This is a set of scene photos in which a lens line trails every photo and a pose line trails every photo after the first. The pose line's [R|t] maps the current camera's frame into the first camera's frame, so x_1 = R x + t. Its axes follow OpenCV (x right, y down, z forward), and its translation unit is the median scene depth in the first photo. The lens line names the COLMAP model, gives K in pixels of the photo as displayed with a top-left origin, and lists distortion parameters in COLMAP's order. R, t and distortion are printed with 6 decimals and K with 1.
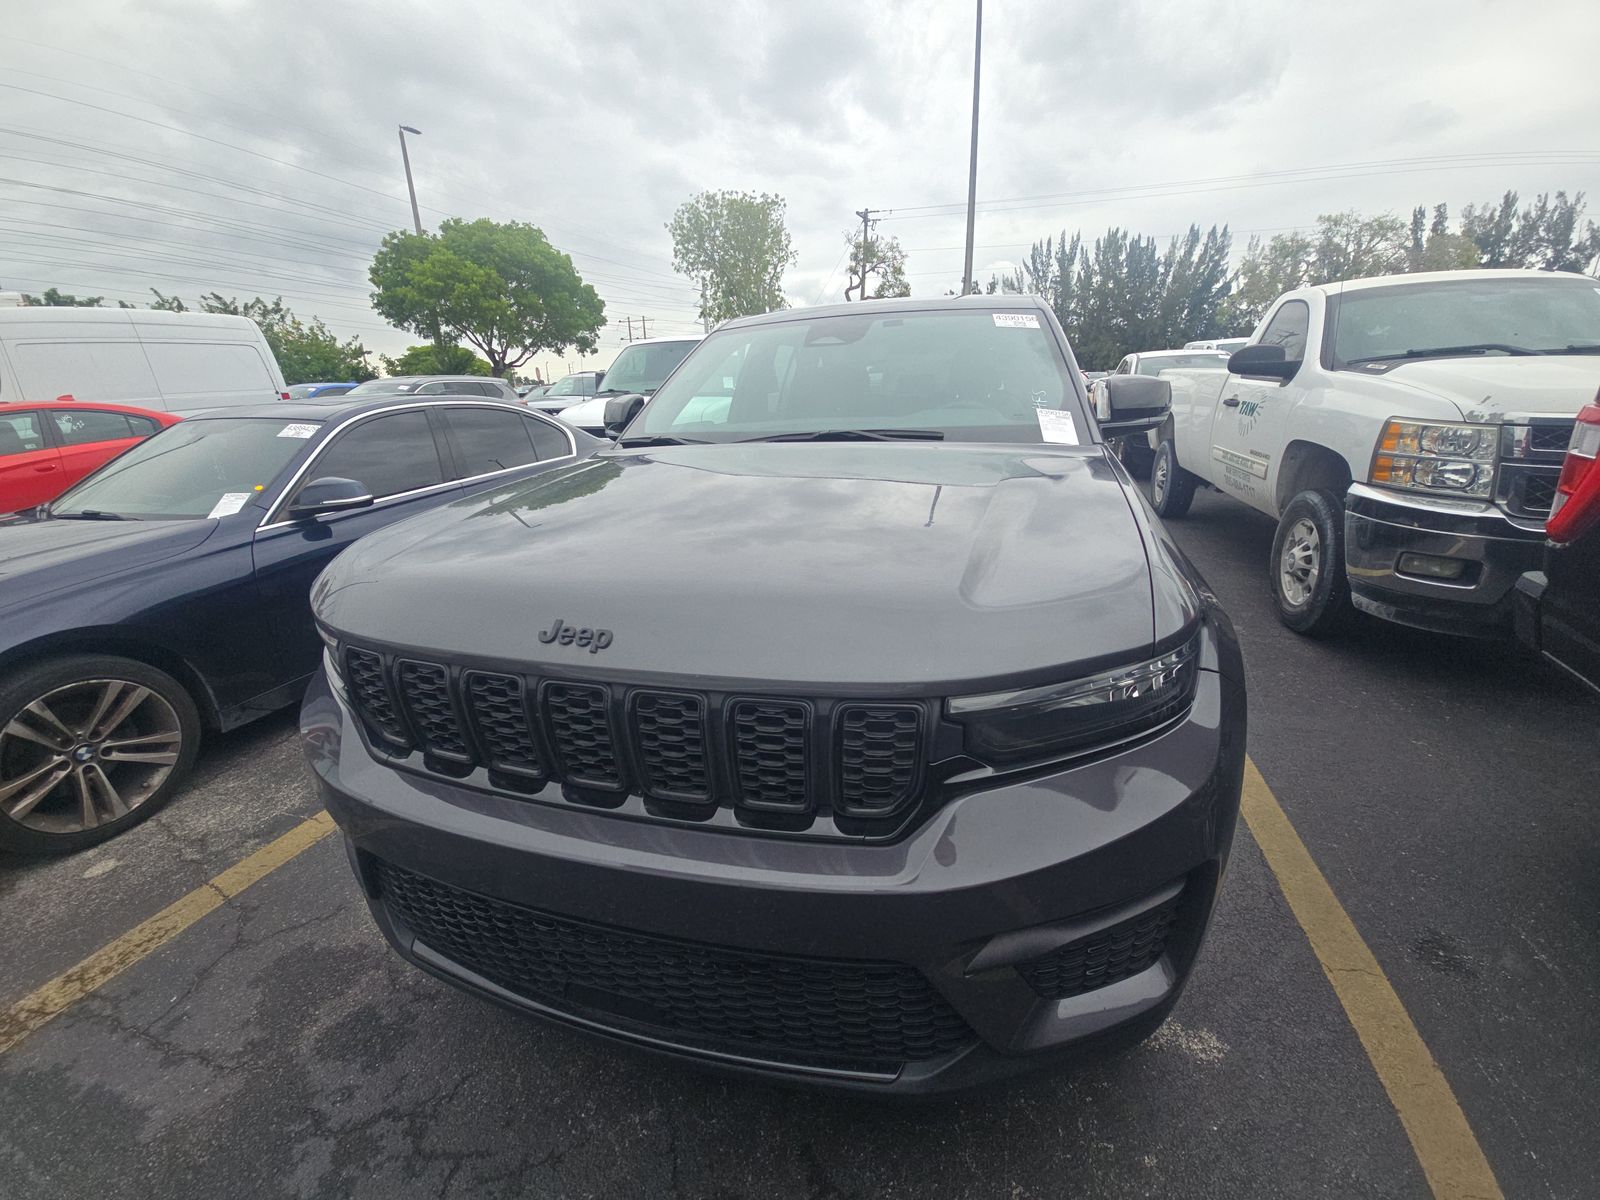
lens RADIAL K [[693.2, 0, 800.2], [0, 693.2, 587.7], [0, 0, 1]] dist [0.012413, -0.010458]
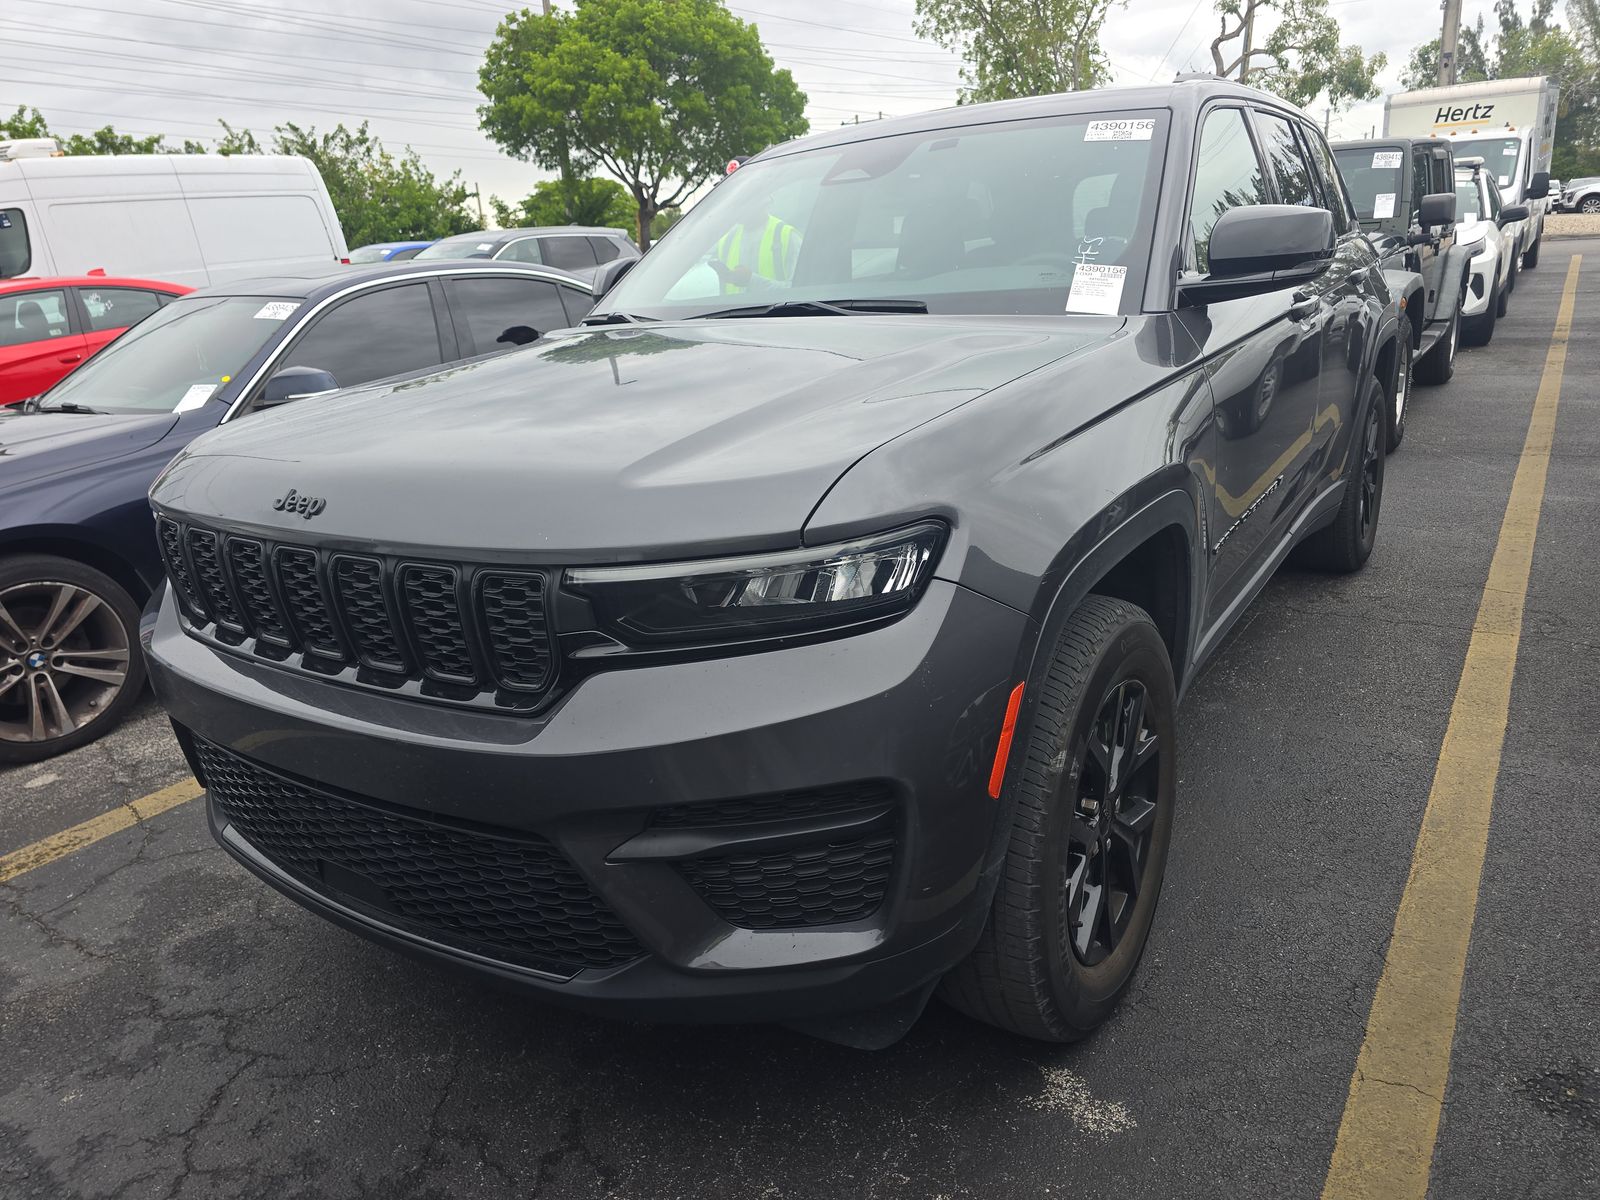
lens RADIAL K [[1209.2, 0, 800.0], [0, 1209.2, 600.0], [0, 0, 1]] dist [0.024546, -0.002006]
pose [[0.947727, 0.059540, -0.313477, 0.360097], [-0.053162, 0.998169, 0.028865, 0.044685], [0.314621, -0.010691, 0.949157, -0.187521]]
